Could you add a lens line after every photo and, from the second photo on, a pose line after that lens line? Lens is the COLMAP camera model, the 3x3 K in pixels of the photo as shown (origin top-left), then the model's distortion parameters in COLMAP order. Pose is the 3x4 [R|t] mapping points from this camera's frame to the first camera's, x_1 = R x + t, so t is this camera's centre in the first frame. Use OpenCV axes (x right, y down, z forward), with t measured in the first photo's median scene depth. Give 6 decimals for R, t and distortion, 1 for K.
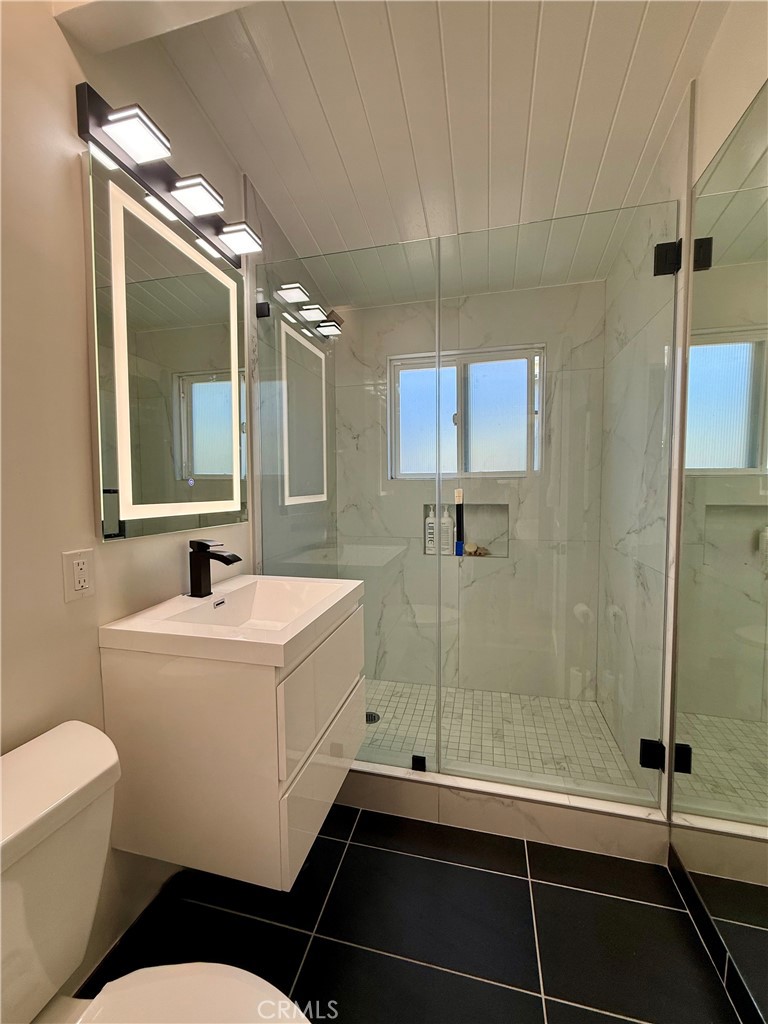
lens RADIAL K [[406.9, 0, 386.3], [0, 406.9, 510.6], [0, 0, 1]] dist [0.001662, 0.000285]
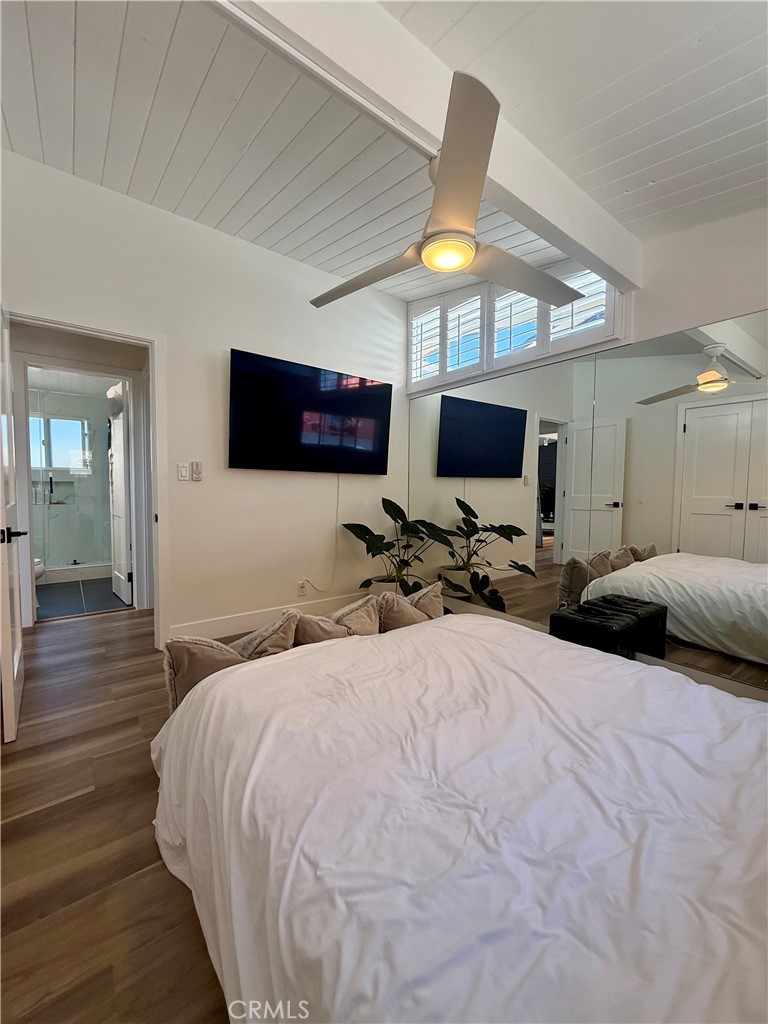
lens RADIAL K [[406.9, 0, 384.6], [0, 406.9, 509.6], [0, 0, 1]] dist [0.001662, 0.000285]
pose [[0.622297, -0.029899, 0.782210, -0.425250], [0.028402, 0.999475, 0.015609, 0.158566], [-0.782266, 0.012503, 0.622819, -1.850558]]
